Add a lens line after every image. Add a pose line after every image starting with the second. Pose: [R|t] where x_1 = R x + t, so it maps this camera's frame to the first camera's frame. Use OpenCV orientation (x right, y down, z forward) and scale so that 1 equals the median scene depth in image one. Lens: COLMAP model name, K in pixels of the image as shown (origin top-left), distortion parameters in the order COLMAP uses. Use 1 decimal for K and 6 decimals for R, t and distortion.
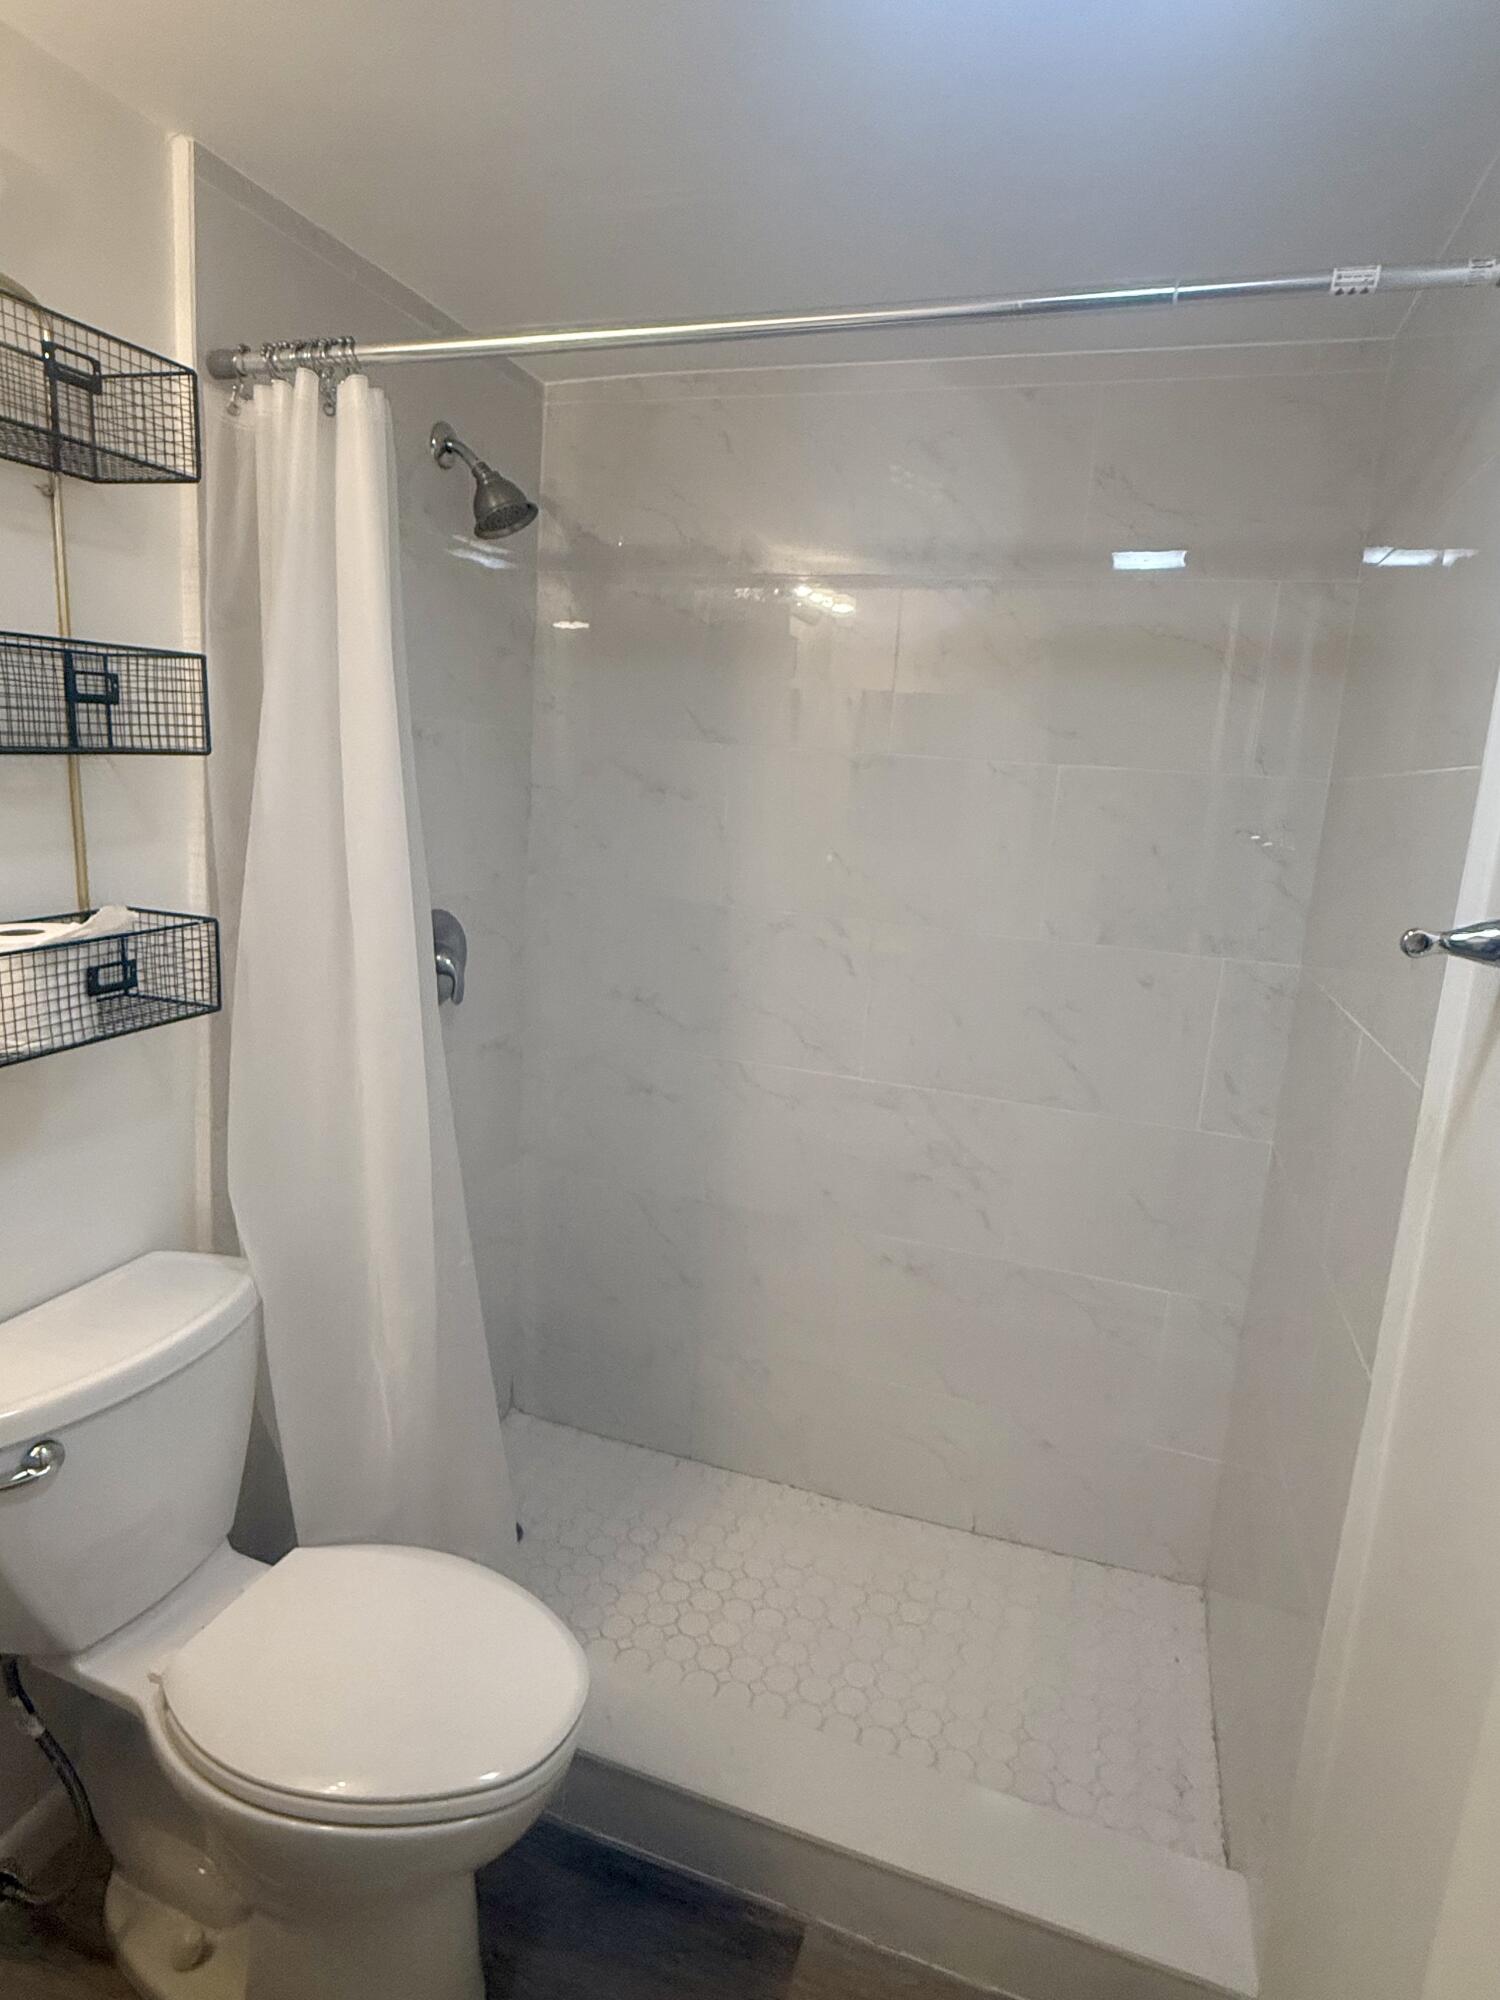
lens RADIAL K [[1139.4, 0, 742.8], [0, 1139.4, 993.5], [0, 0, 1]] dist [-0.000478, 0.001143]
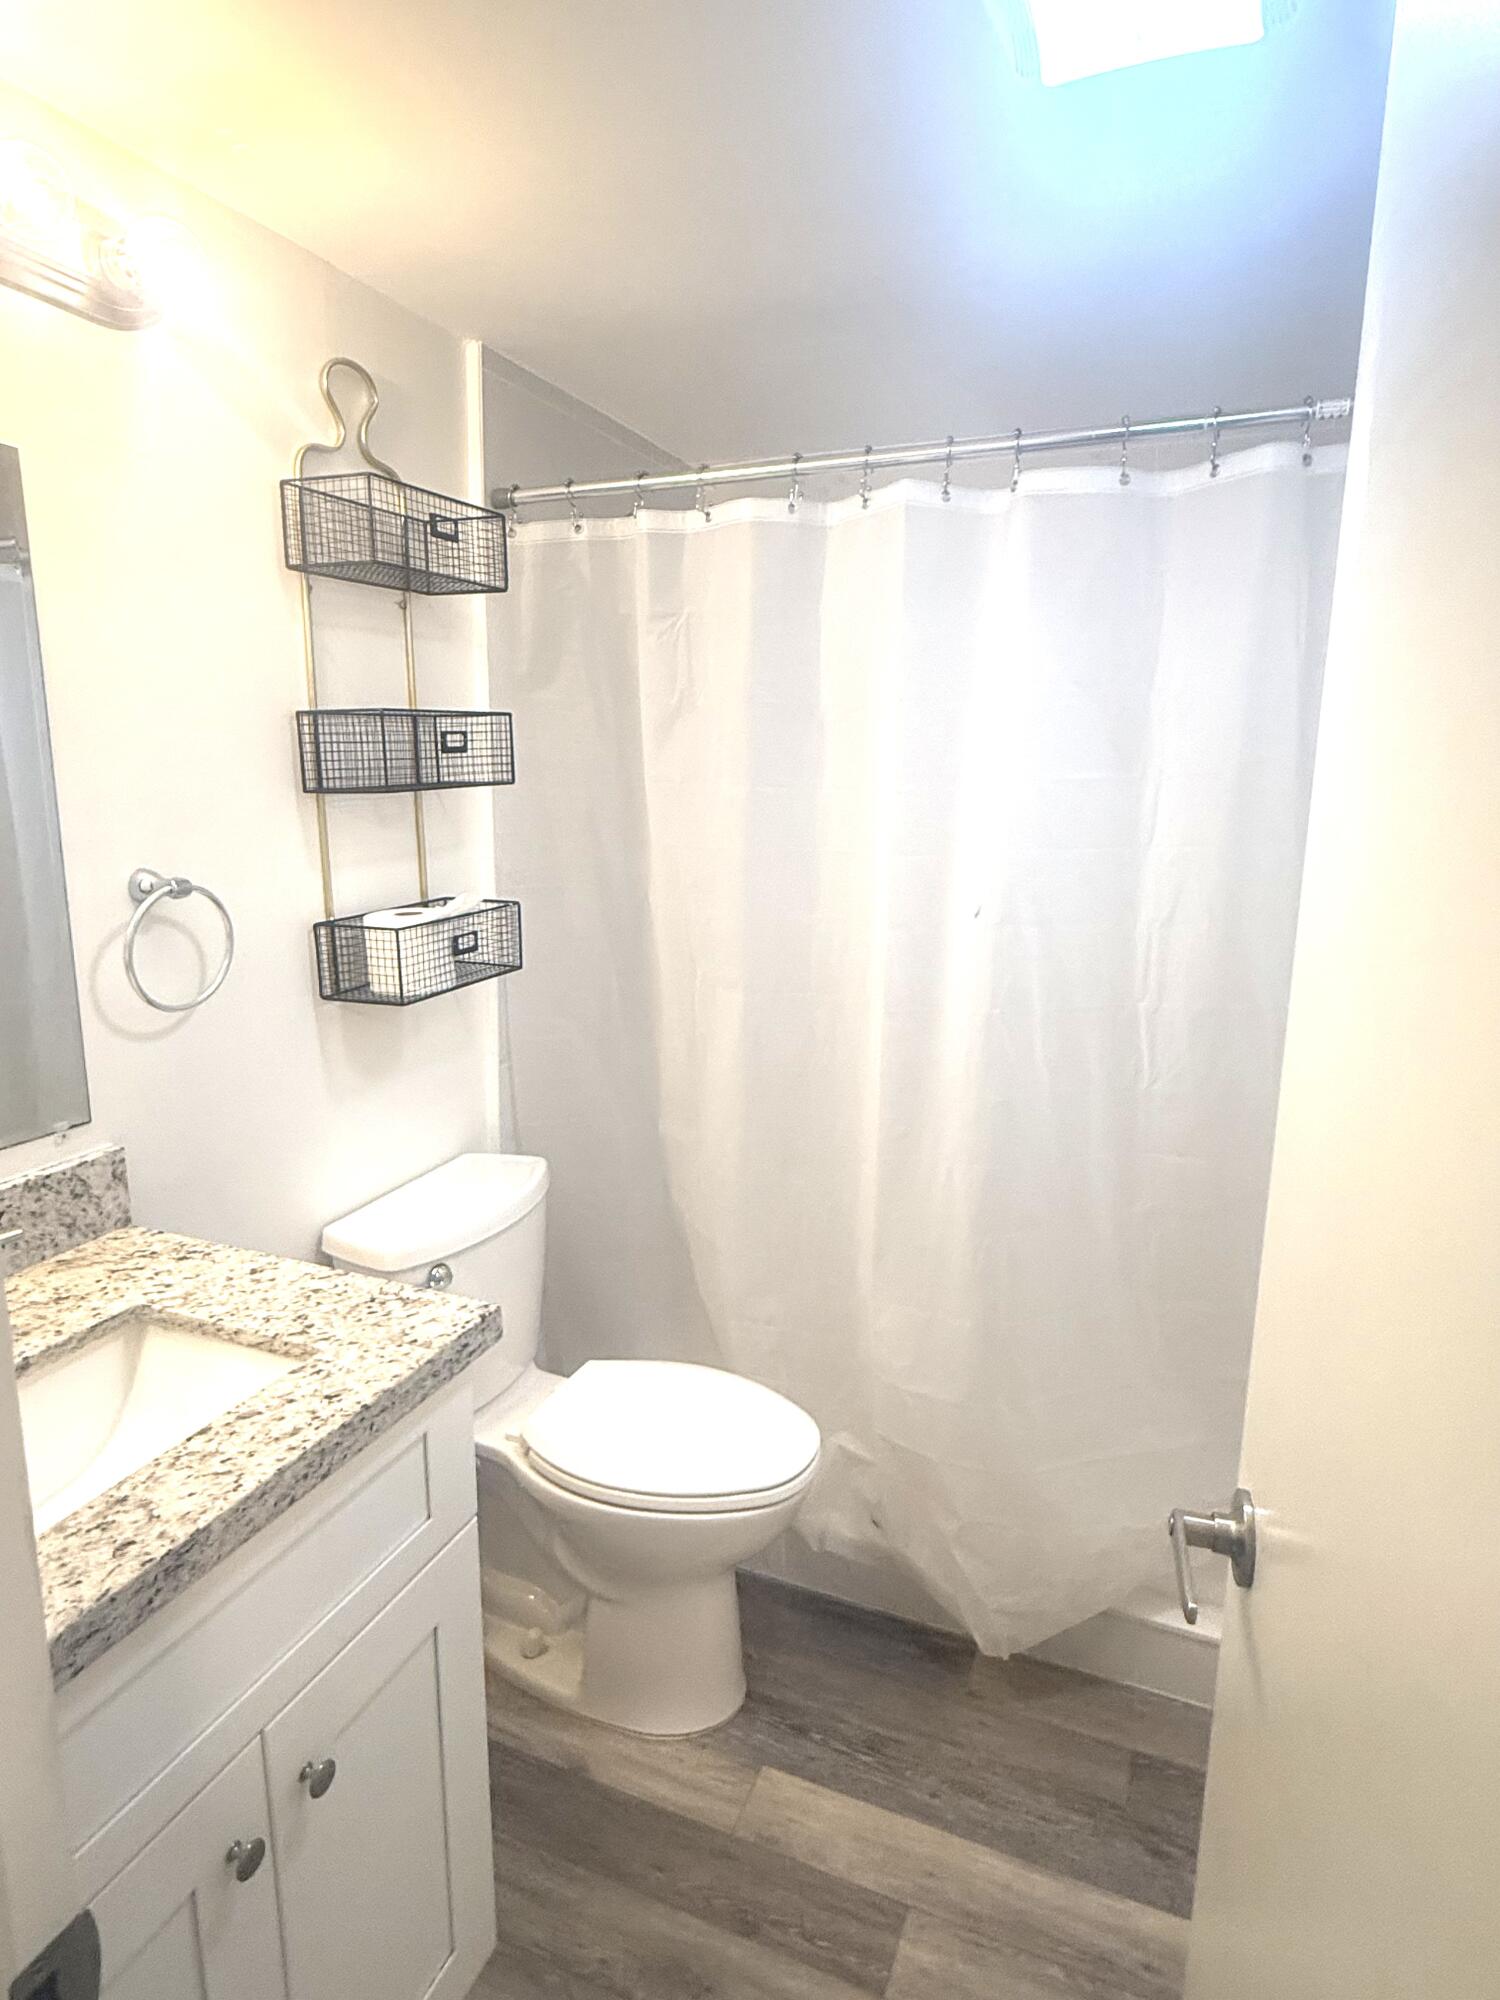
lens RADIAL K [[1139.4, 0, 743.1], [0, 1139.4, 992.0], [0, 0, 1]] dist [-0.000478, 0.001143]
pose [[0.997022, -0.041663, -0.064894, -0.105893], [0.041607, 0.999132, -0.002213, 0.058464], [0.064930, -0.000493, 0.997890, -0.365474]]
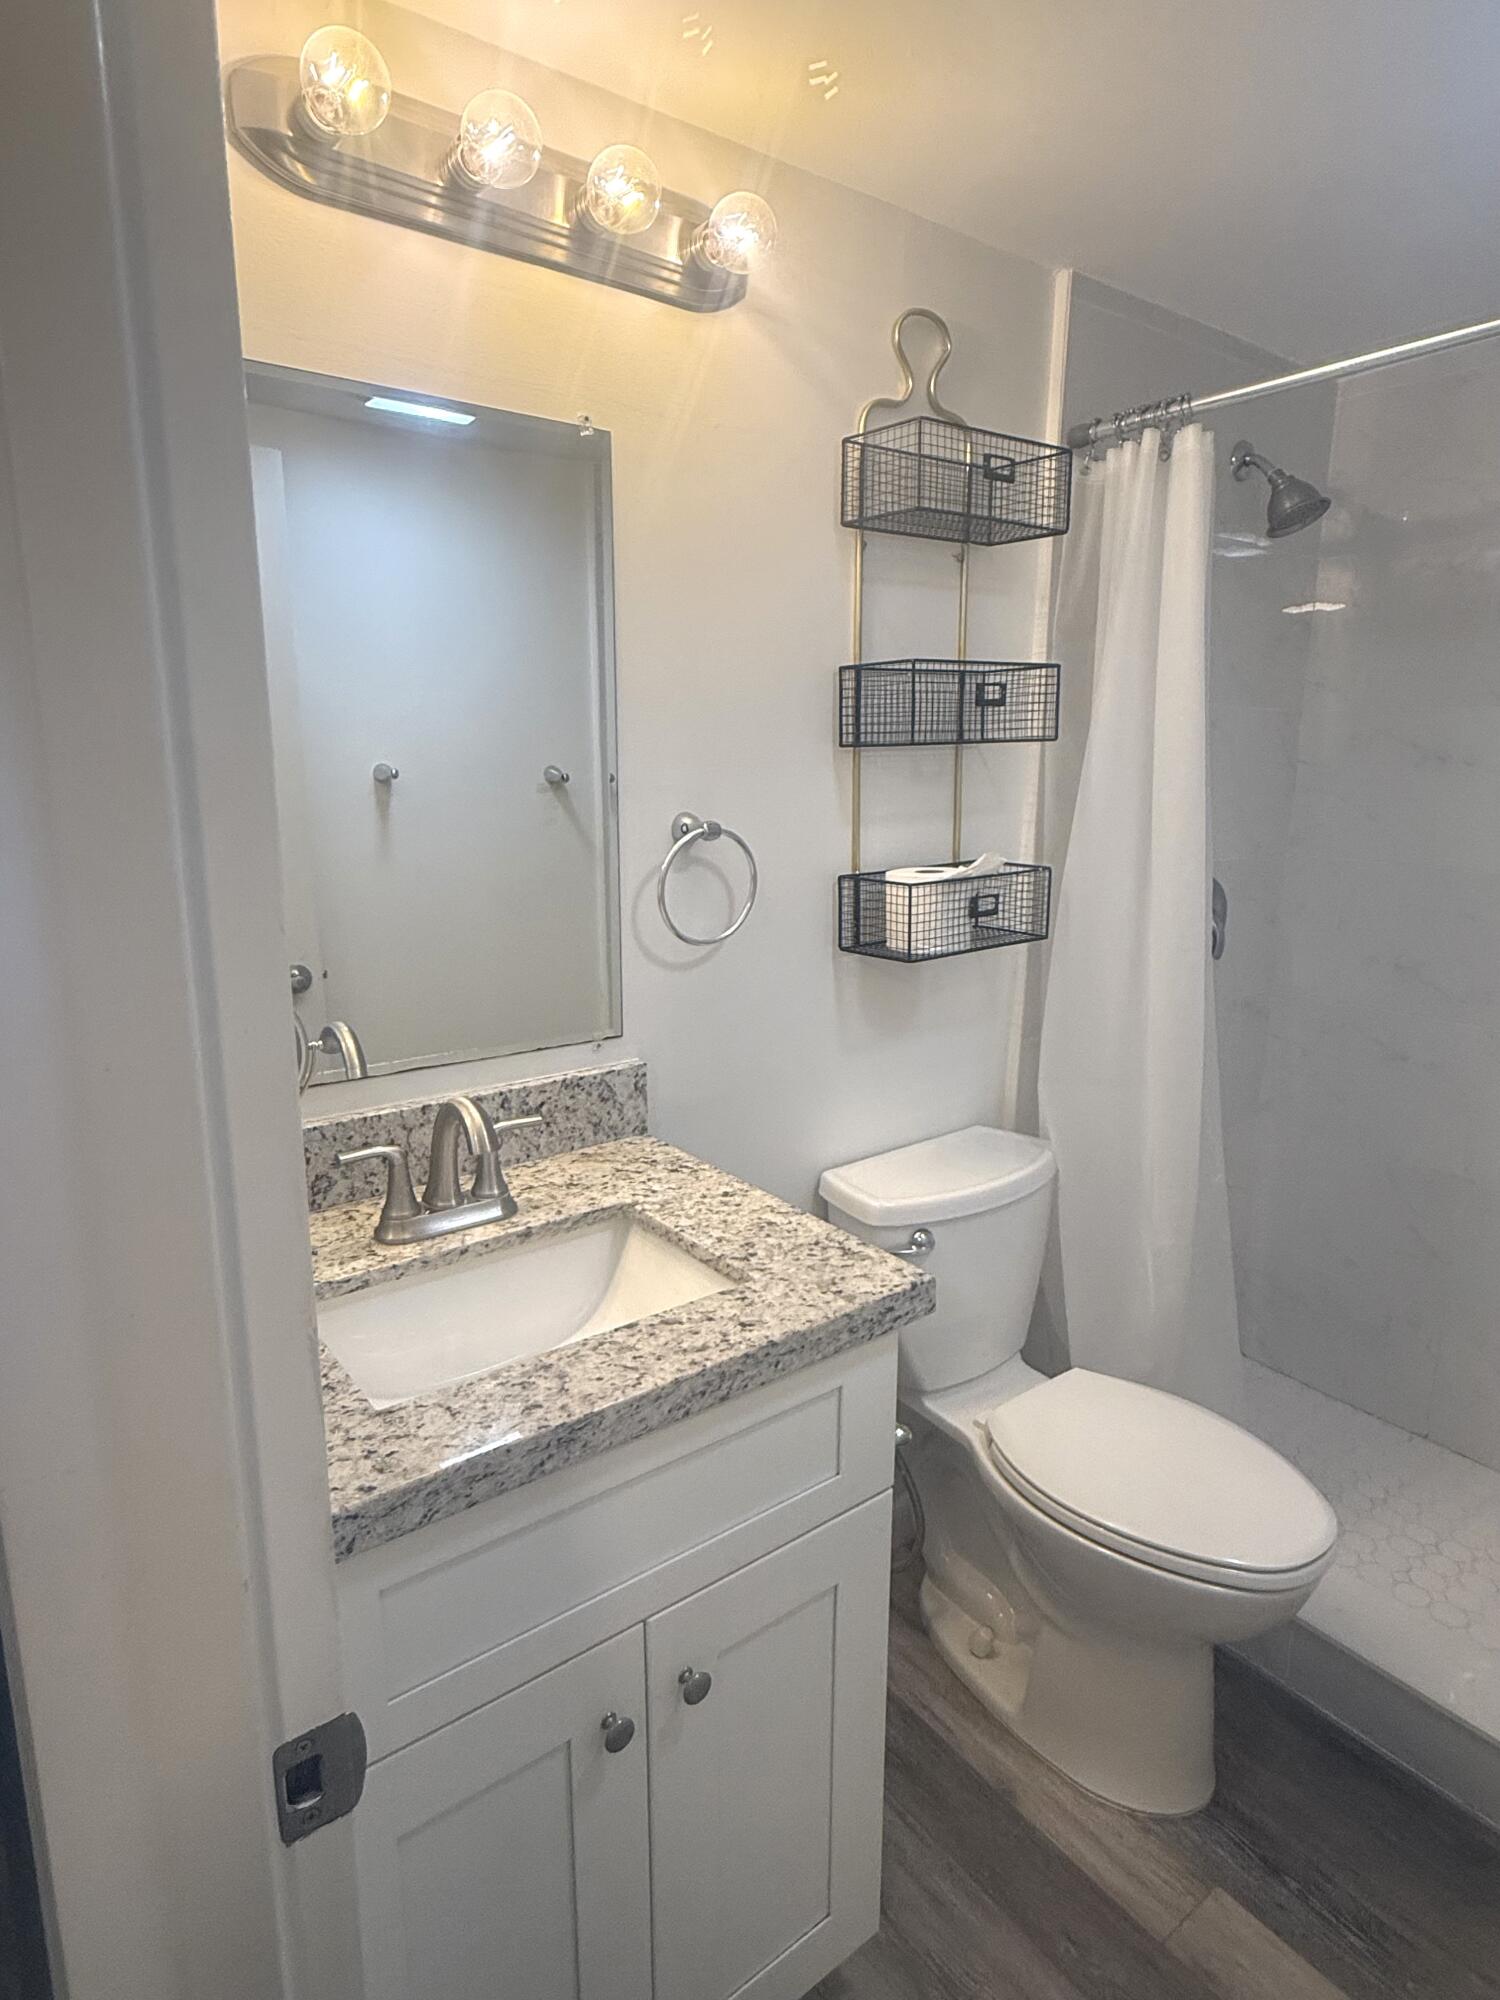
lens RADIAL K [[1139.4, 0, 745.4], [0, 1139.4, 986.9], [0, 0, 1]] dist [-0.000478, 0.001143]
pose [[0.834333, 0.056818, -0.548325, -0.032792], [-0.061155, 0.998074, 0.010367, 0.079231], [0.547858, 0.024883, 0.836201, -0.275067]]
